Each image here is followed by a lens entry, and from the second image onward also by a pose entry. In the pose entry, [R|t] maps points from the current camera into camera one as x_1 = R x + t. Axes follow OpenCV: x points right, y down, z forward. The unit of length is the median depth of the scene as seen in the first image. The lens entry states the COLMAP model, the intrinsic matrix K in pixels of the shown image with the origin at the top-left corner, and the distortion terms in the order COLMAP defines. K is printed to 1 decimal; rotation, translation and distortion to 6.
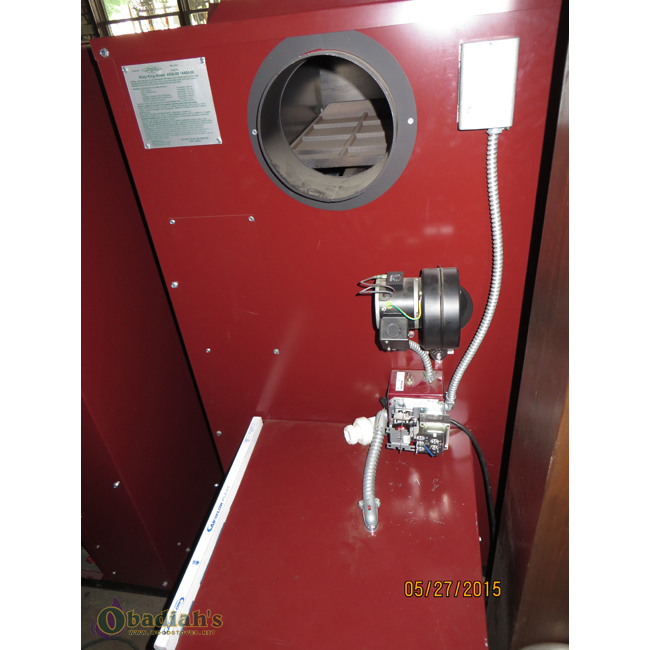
lens RADIAL K [[490.7, 0, 327.0], [0, 490.7, 324.4], [0, 0, 1]] dist [-0.005175, -0.002659]
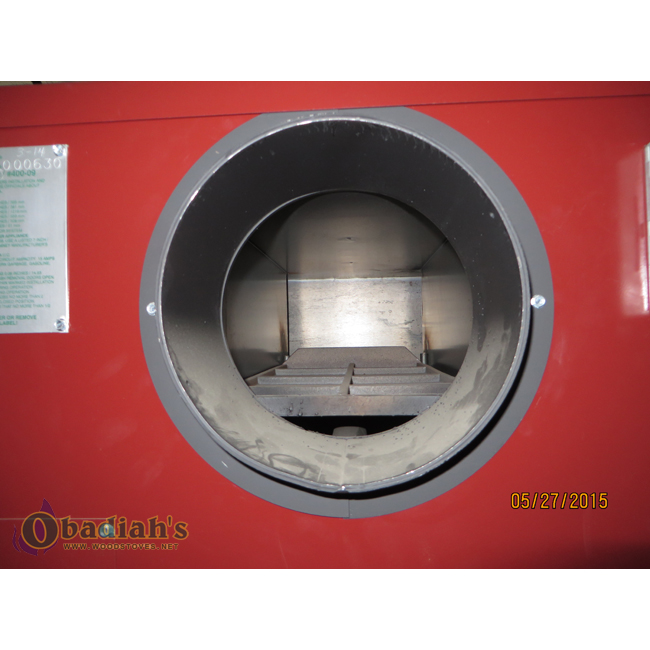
lens RADIAL K [[490.7, 0, 327.7], [0, 490.7, 322.9], [0, 0, 1]] dist [-0.005175, -0.002659]
pose [[0.991796, 0.082859, 0.097338, -0.041130], [-0.014831, 0.830915, -0.556201, -0.153865], [-0.126967, 0.550194, 0.825328, 0.637347]]
